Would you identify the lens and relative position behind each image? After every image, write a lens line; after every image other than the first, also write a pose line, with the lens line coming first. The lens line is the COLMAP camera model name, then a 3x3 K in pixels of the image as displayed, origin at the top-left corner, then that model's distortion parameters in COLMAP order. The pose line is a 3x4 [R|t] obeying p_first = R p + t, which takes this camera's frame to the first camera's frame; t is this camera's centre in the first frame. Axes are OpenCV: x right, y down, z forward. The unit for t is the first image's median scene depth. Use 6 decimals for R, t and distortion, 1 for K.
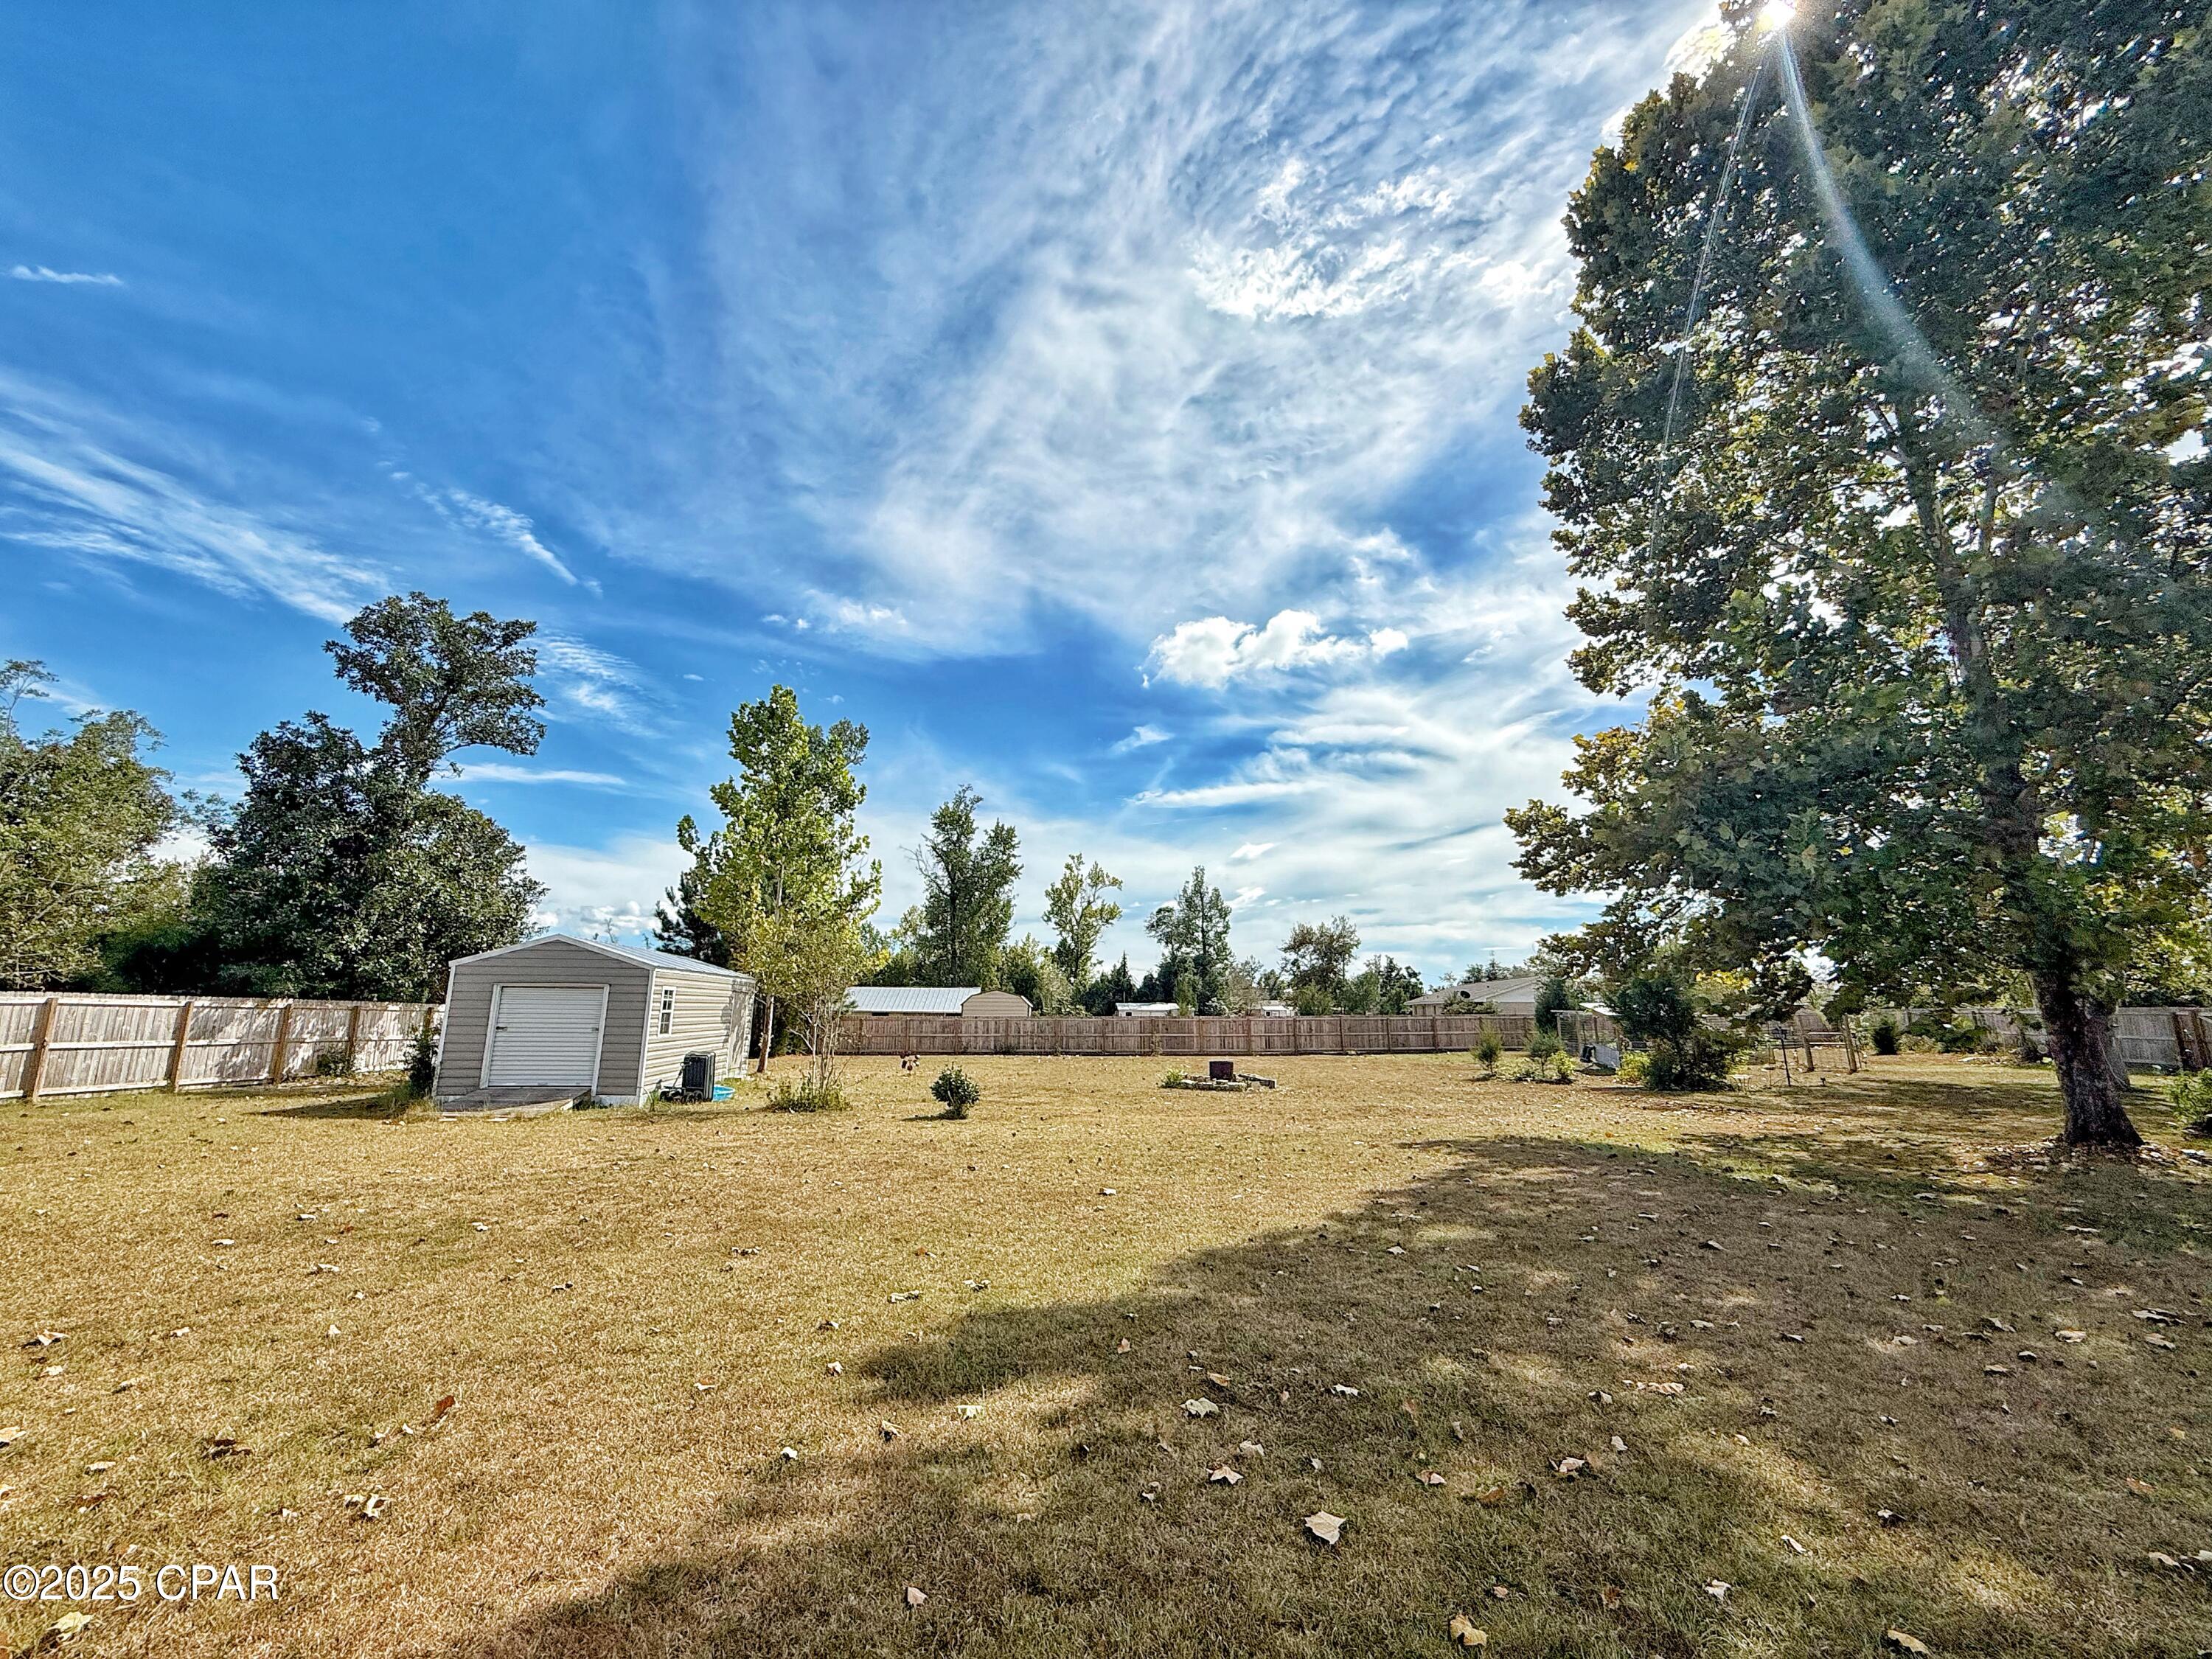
lens RADIAL K [[880.6, 0, 1100.3], [0, 880.6, 827.7], [0, 0, 1]] dist [0.000187, -0.000240]
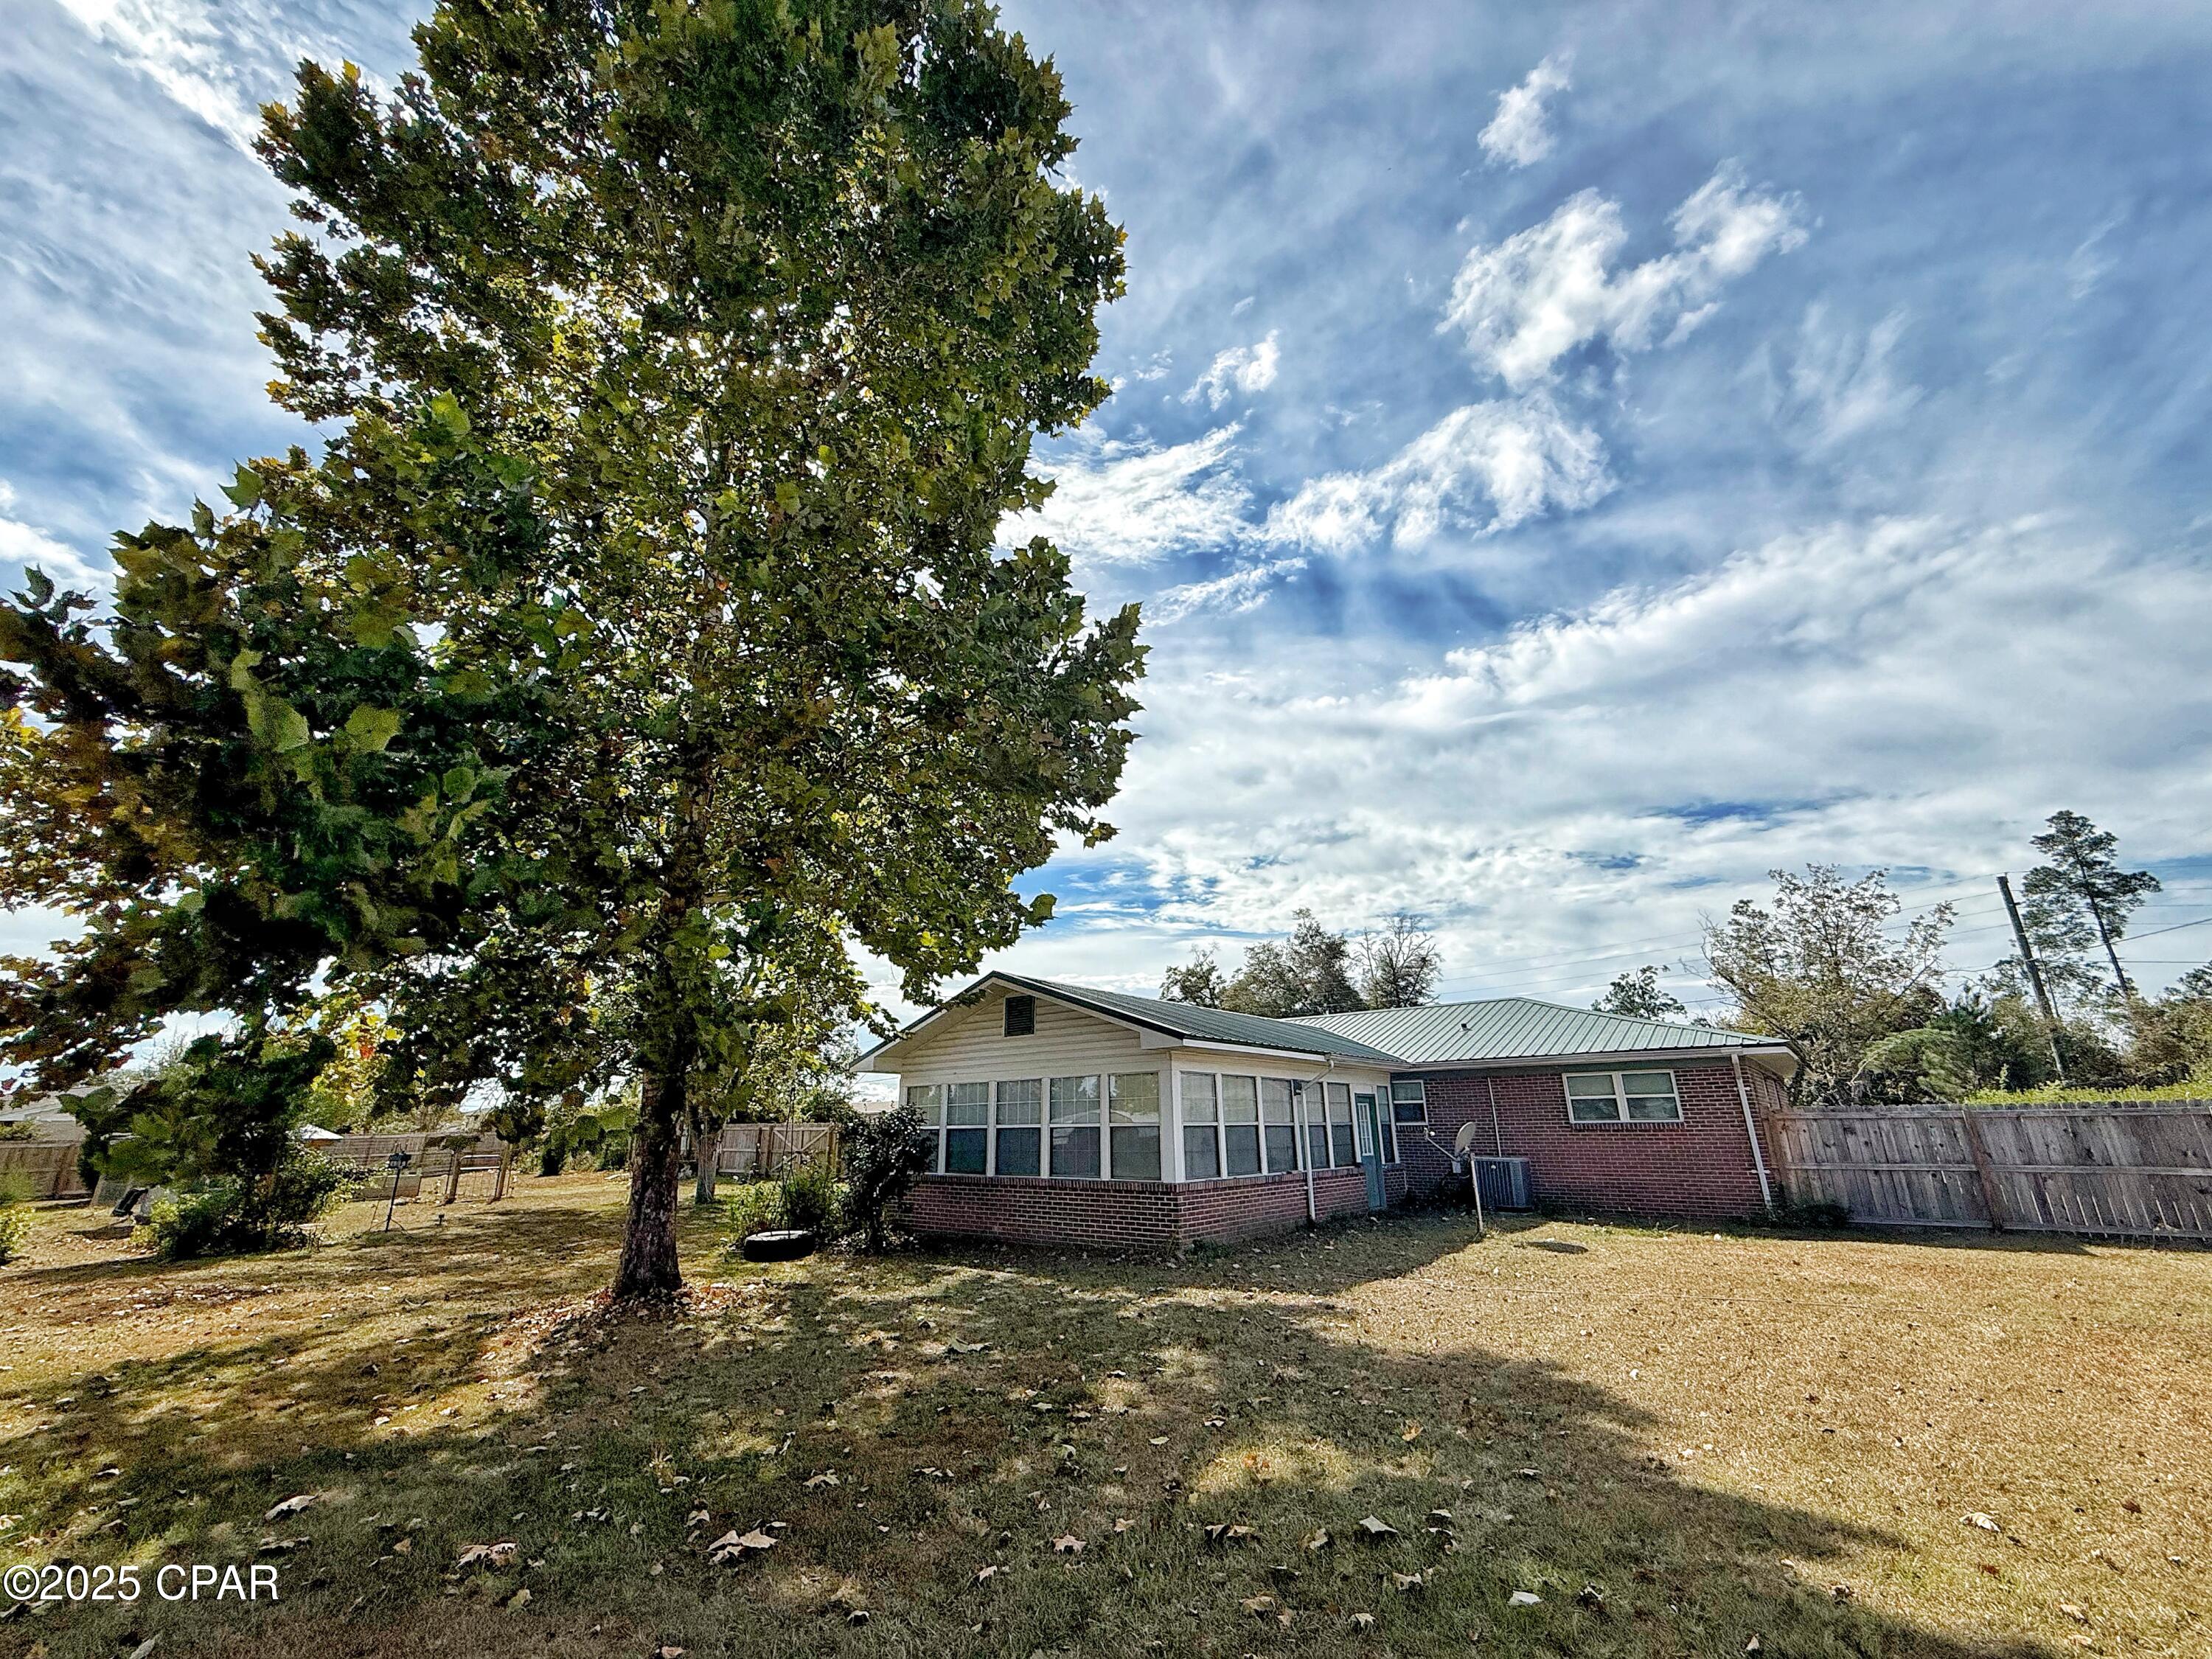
lens RADIAL K [[883.4, 0, 1095.8], [0, 883.4, 829.6], [0, 0, 1]] dist [-0.000066, 0.000262]
pose [[0.350555, 0.291627, 0.889980, 0.306745], [-0.178435, 0.953674, -0.242214, 0.051953], [-0.919387, -0.073894, 0.386352, 0.236199]]
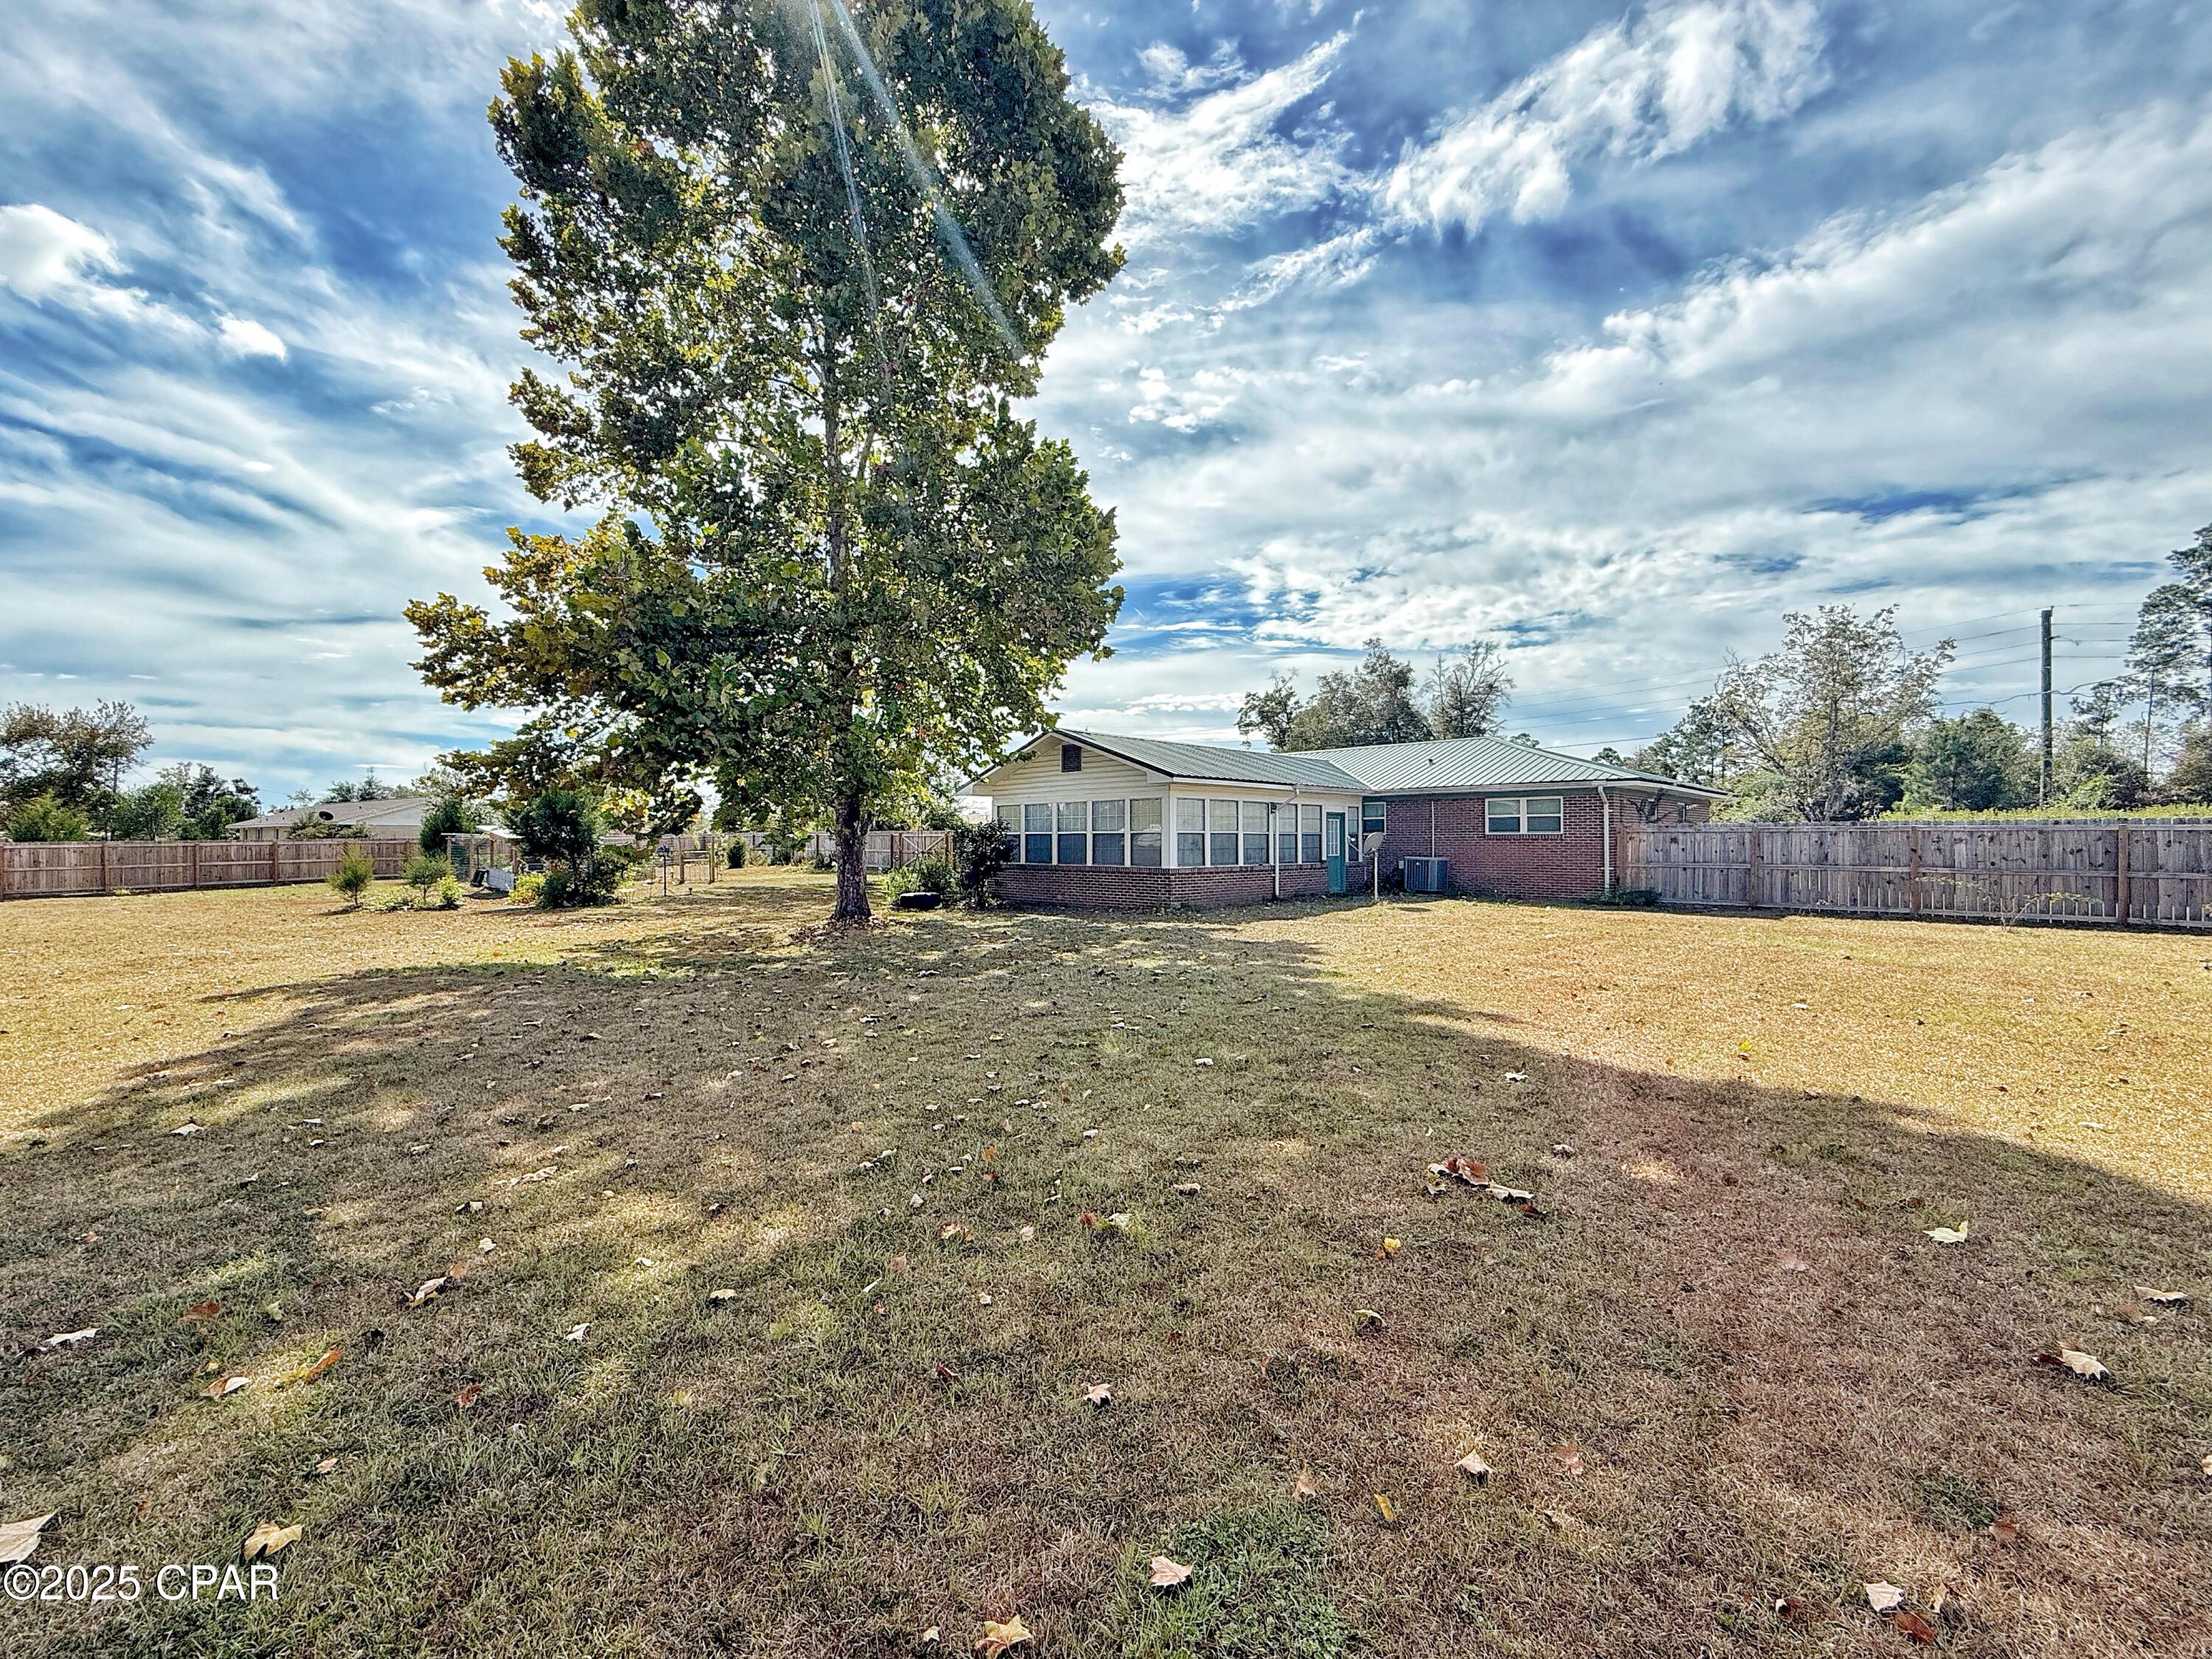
lens RADIAL K [[883.4, 0, 1095.8], [0, 883.4, 829.6], [0, 0, 1]] dist [-0.000066, 0.000262]
pose [[0.449806, 0.004298, 0.893116, 0.005513], [-0.178274, 0.980297, 0.085068, 0.013158], [-0.875153, -0.197484, 0.441710, 0.019646]]
